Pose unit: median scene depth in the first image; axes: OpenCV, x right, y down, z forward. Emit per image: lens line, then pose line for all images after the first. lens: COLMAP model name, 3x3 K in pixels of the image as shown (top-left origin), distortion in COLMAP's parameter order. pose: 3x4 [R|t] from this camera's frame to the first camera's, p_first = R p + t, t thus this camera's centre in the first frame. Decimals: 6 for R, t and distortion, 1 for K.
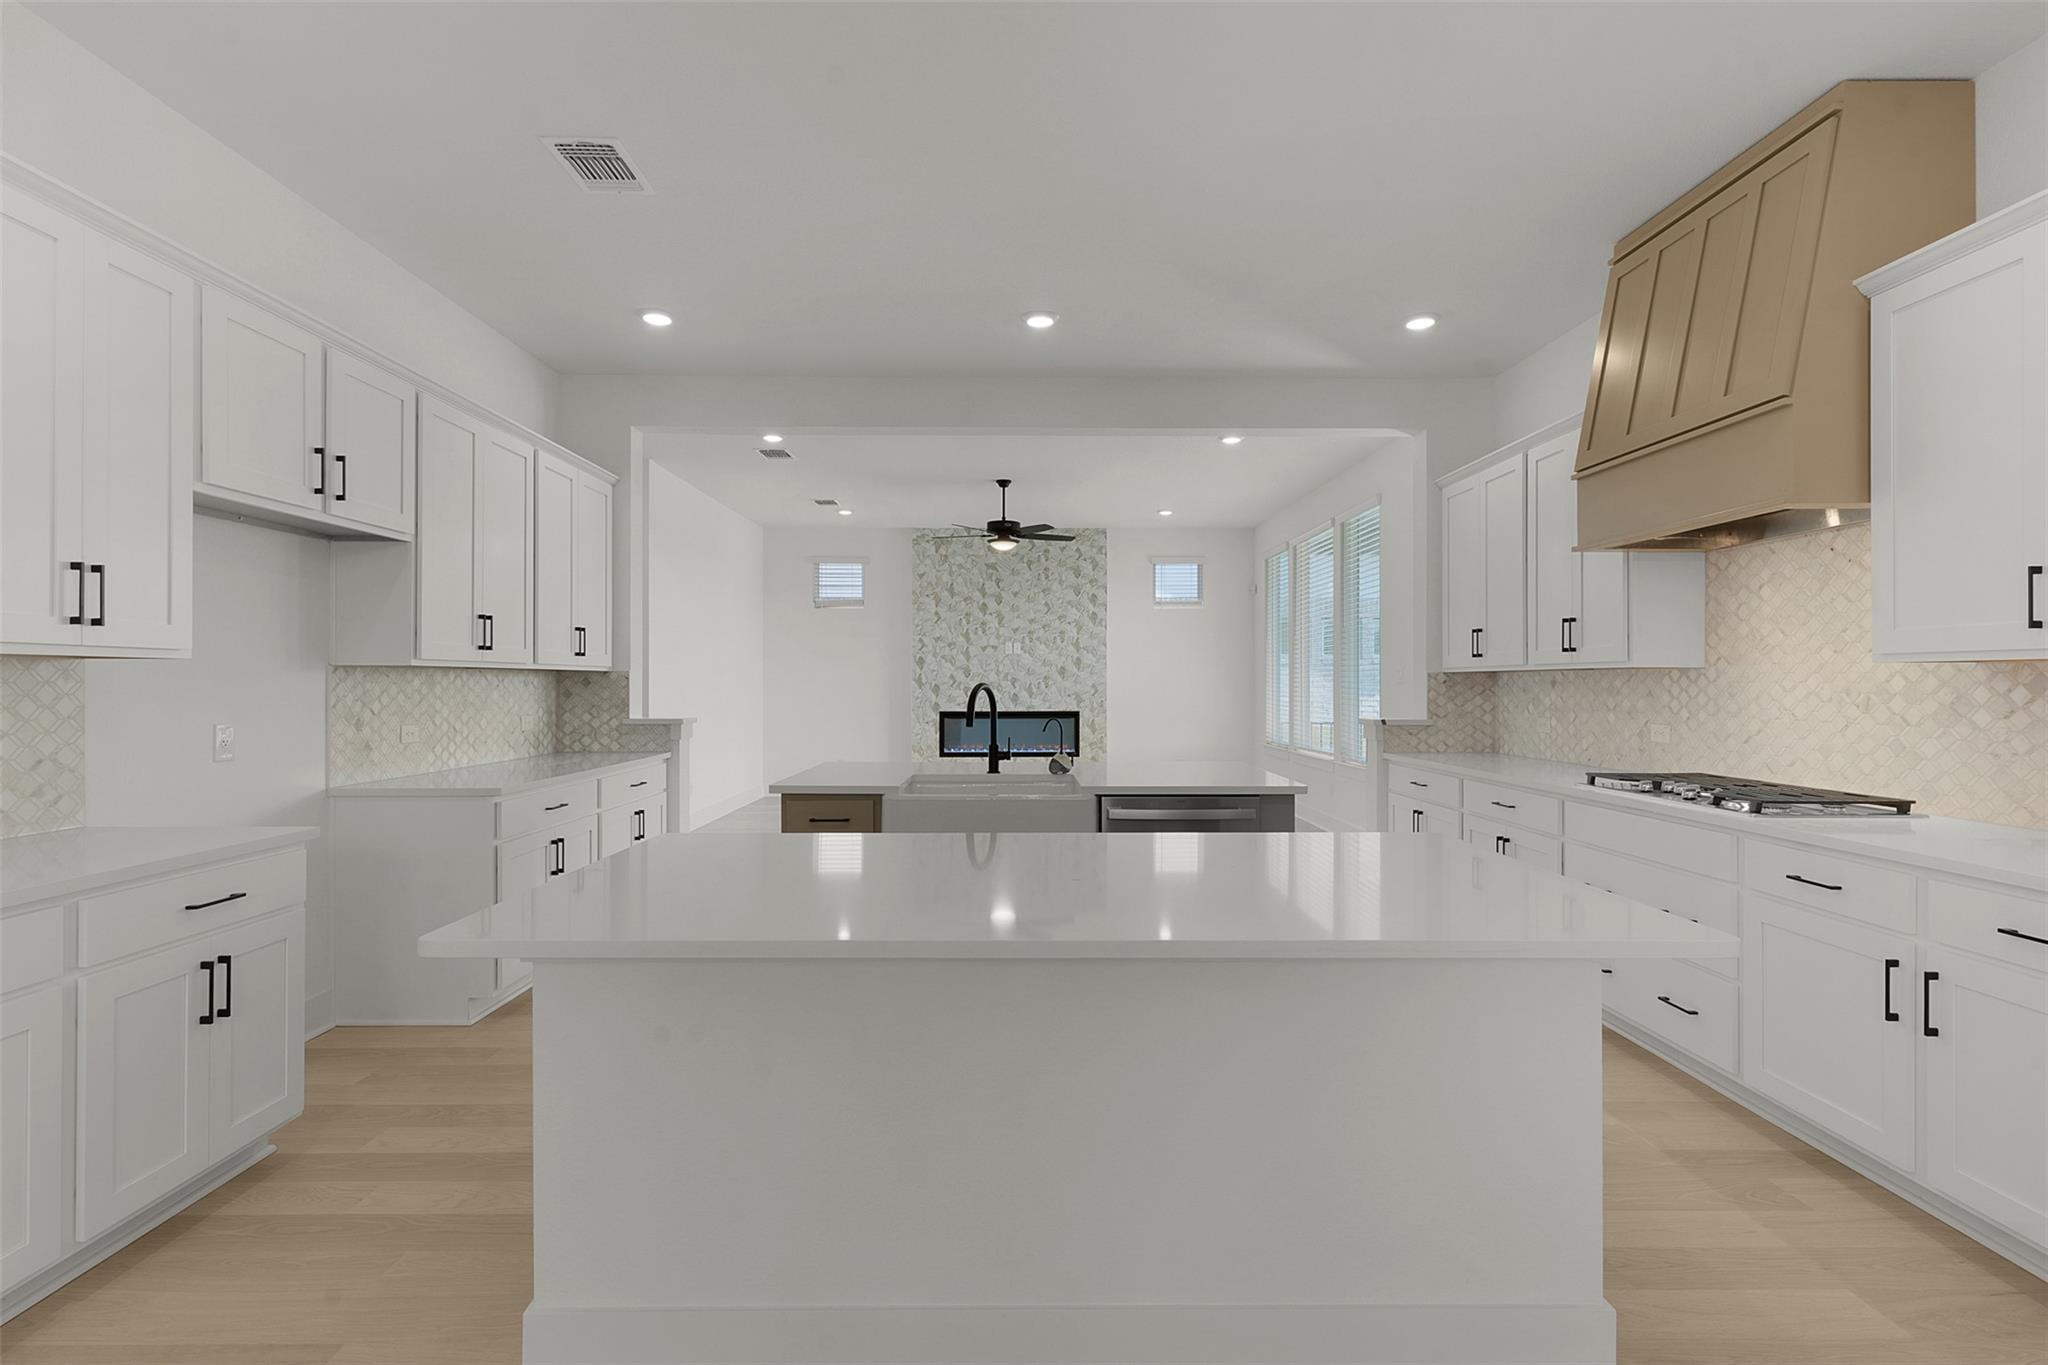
lens RADIAL K [[990.4, 0, 1031.9], [0, 990.4, 677.9], [0, 0, 1]] dist [-0.000306, 0.000298]
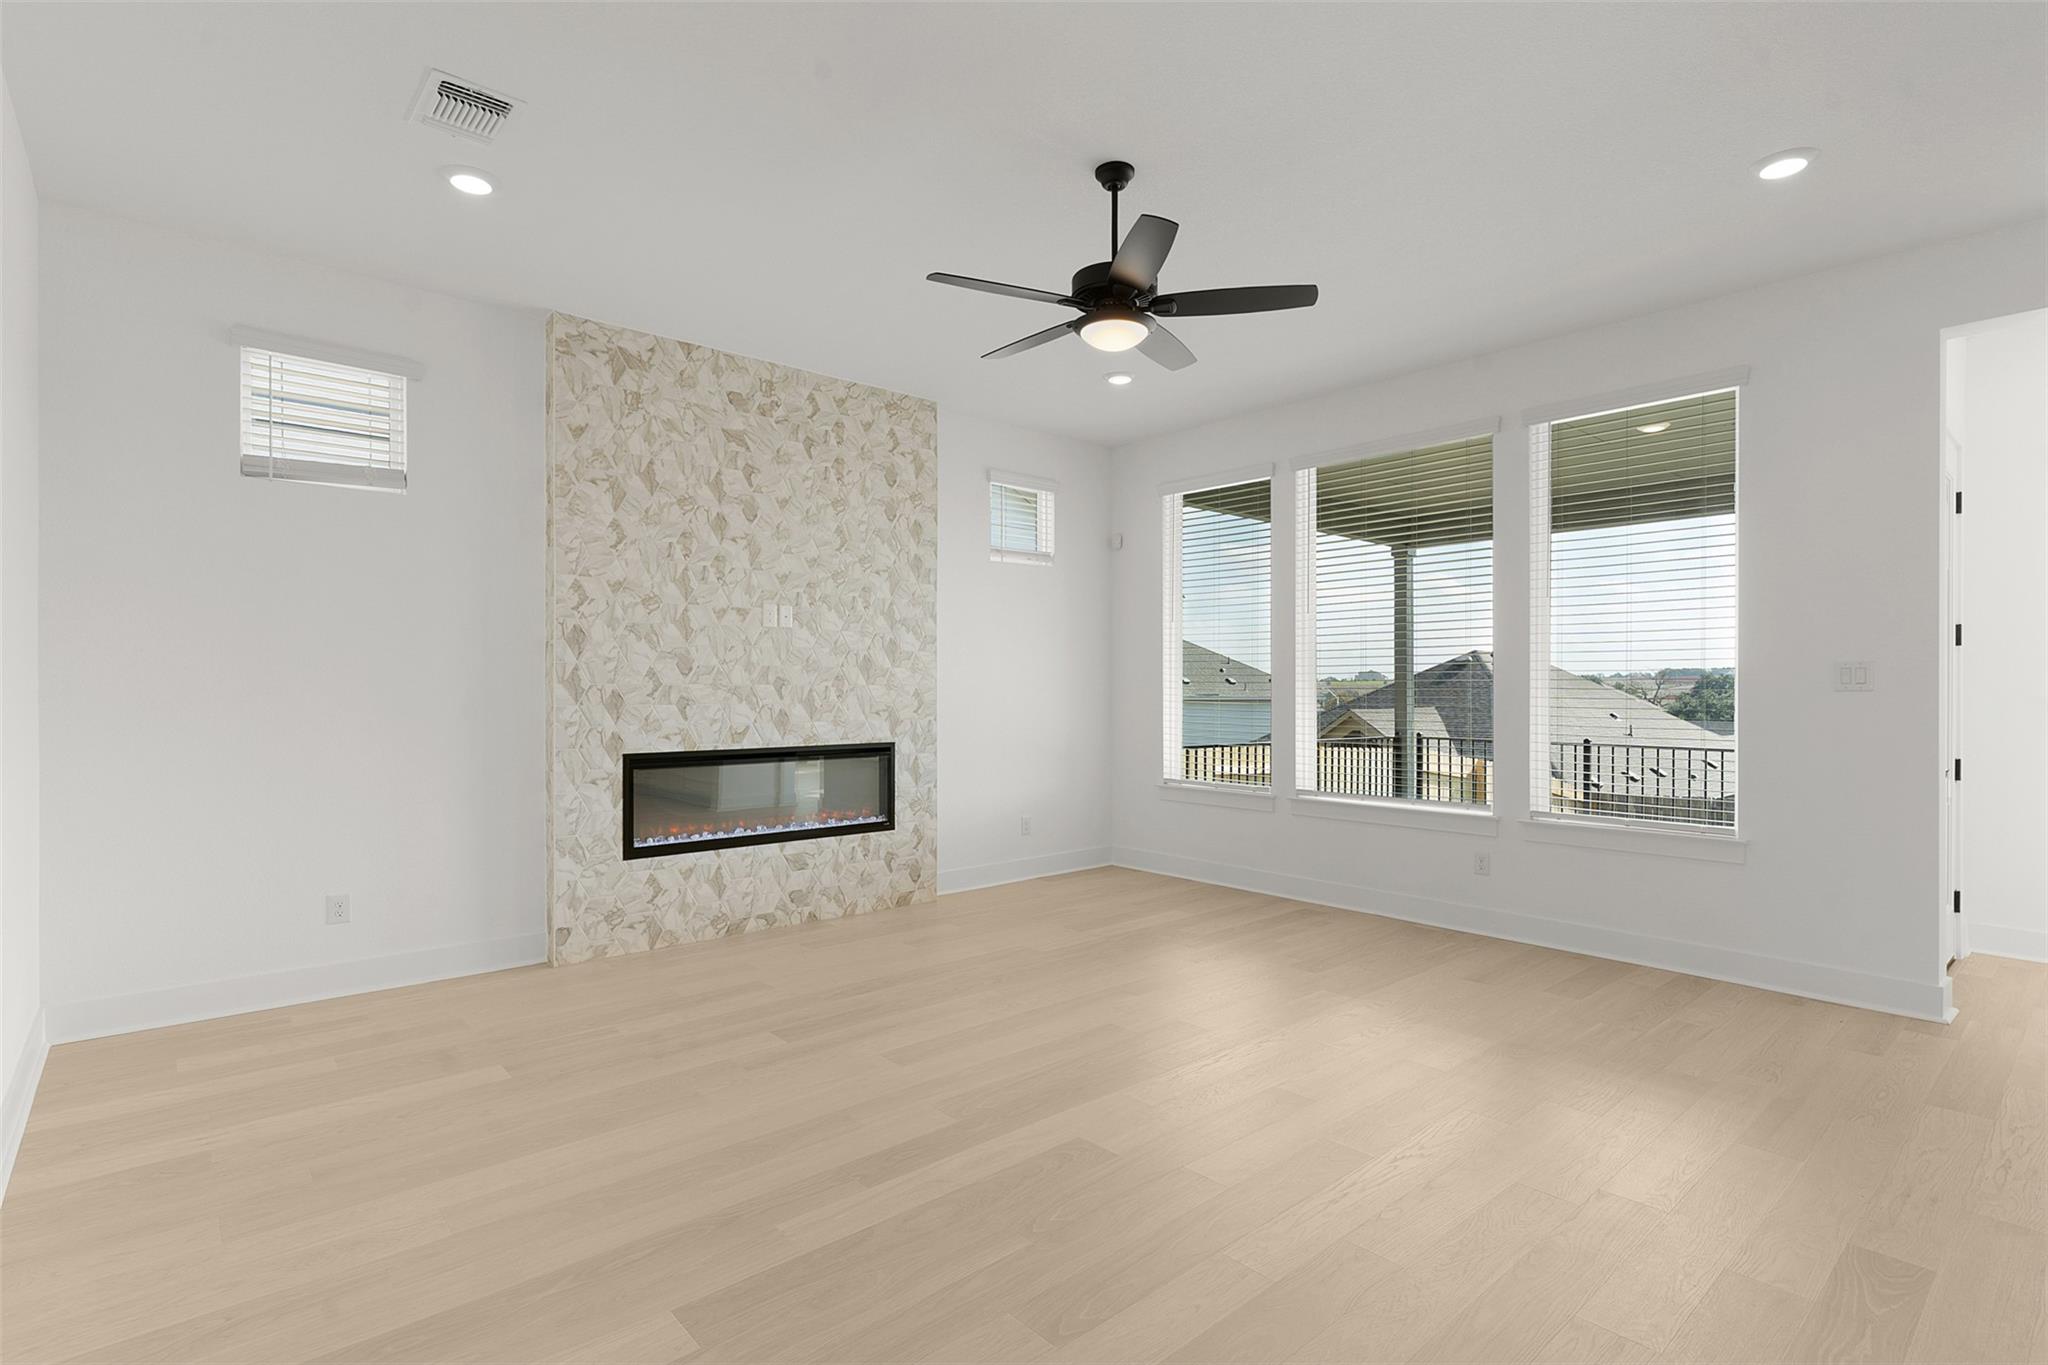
lens RADIAL K [[990.4, 0, 1033.4], [0, 990.4, 693.0], [0, 0, 1]] dist [-0.000306, 0.000298]
pose [[0.761254, -0.002344, 0.648449, -0.235782], [-0.001986, 0.999980, 0.005946, 0.004264], [-0.648450, -0.005815, 0.761235, 0.555241]]
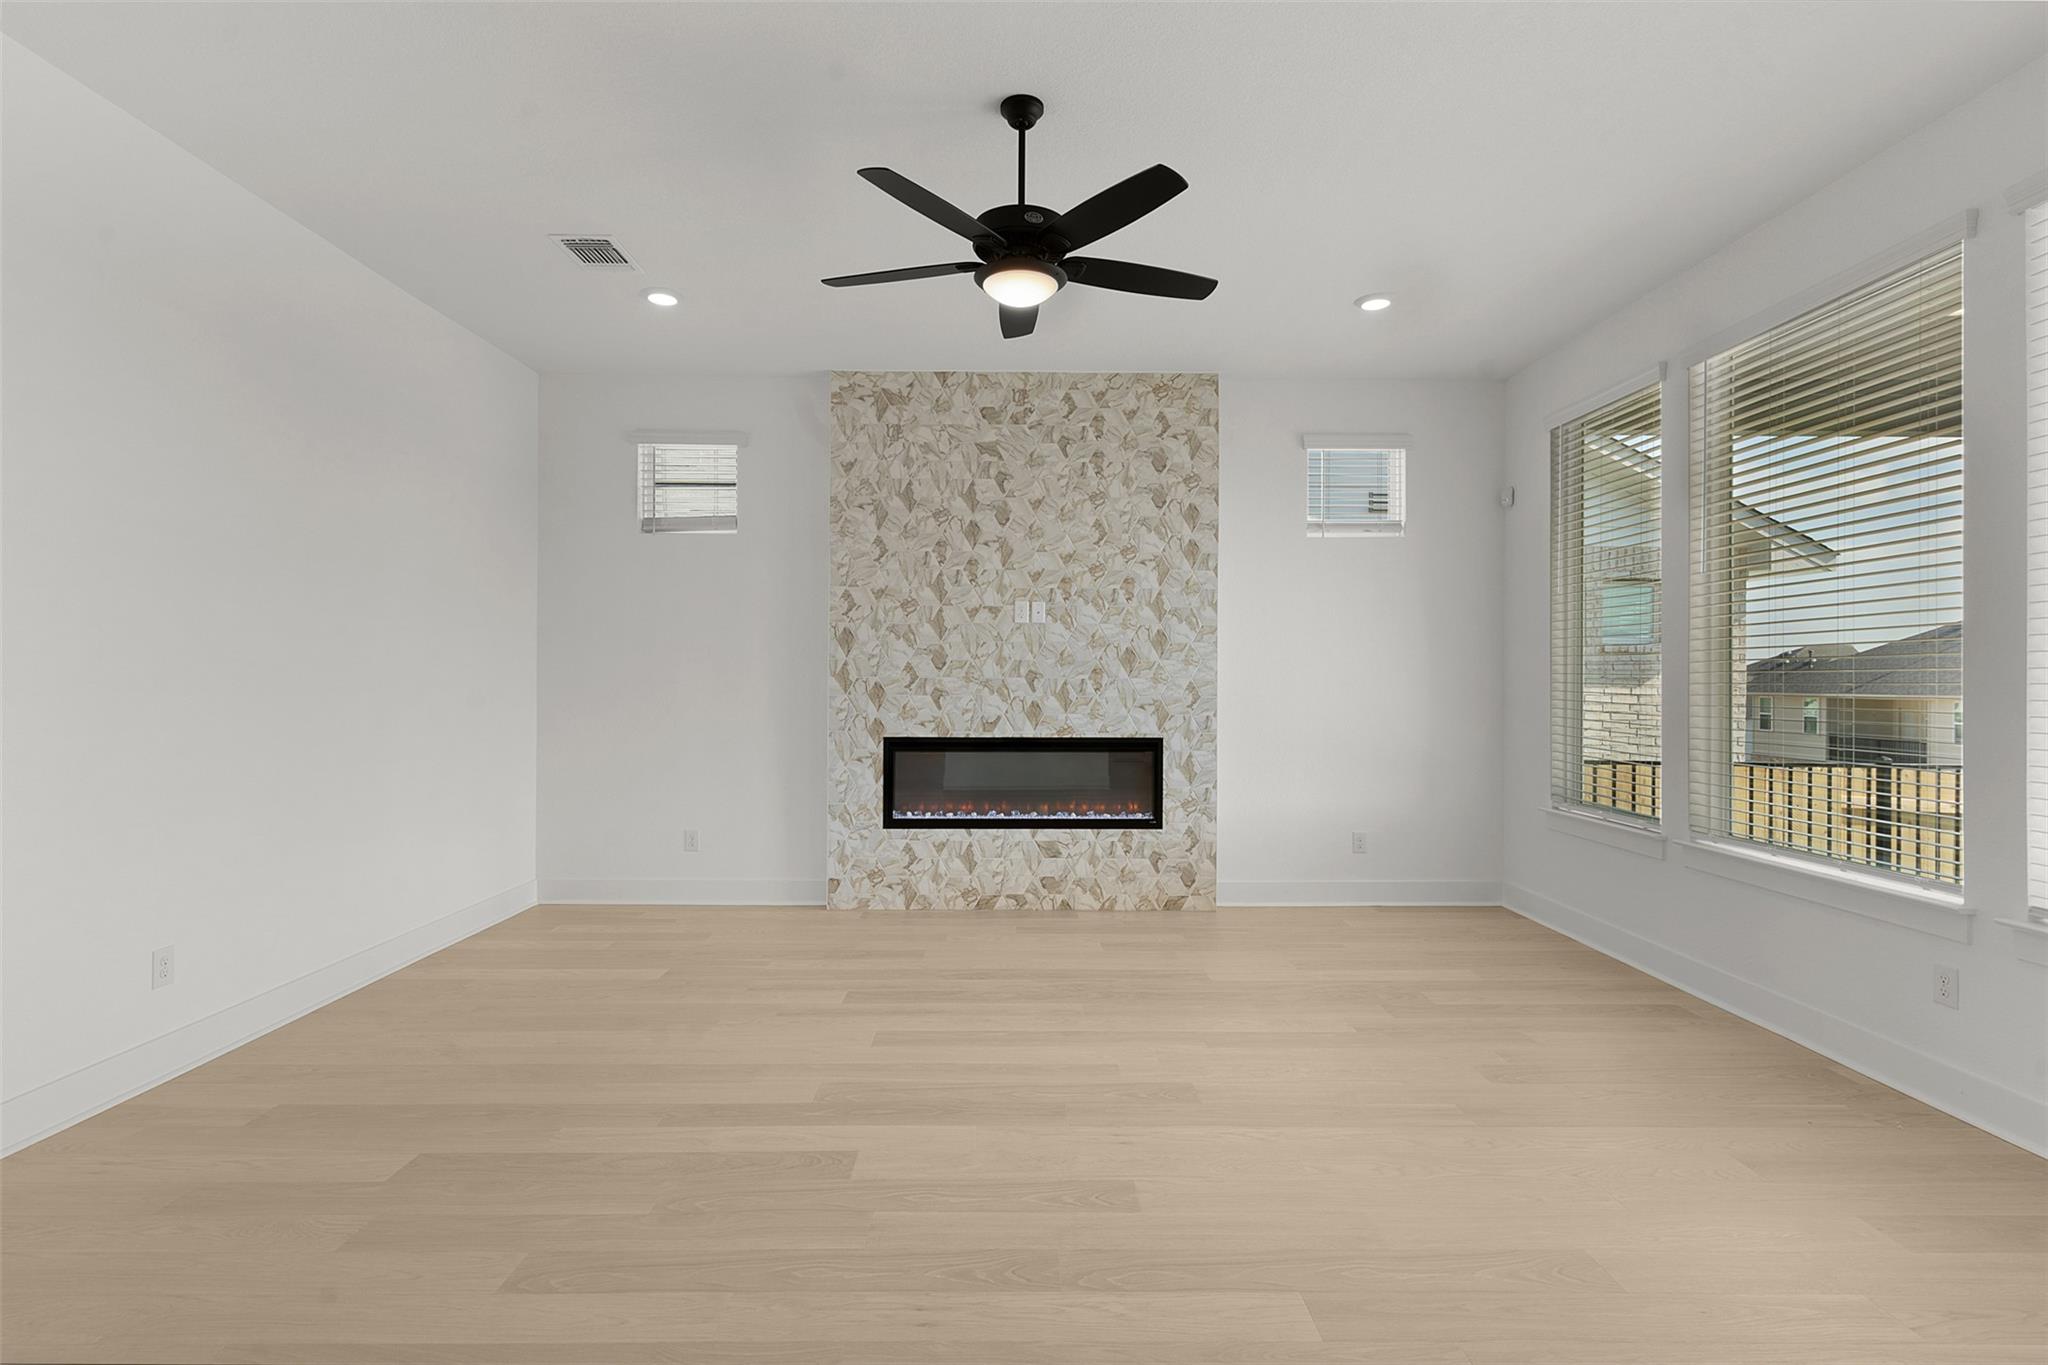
lens RADIAL K [[990.4, 0, 1022.2], [0, 990.4, 681.3], [0, 0, 1]] dist [-0.000306, 0.000298]
pose [[0.999949, 0.004139, -0.009259, -0.018723], [-0.004116, 0.999988, 0.002497, 0.003910], [0.009269, -0.002459, 0.999954, 0.498079]]
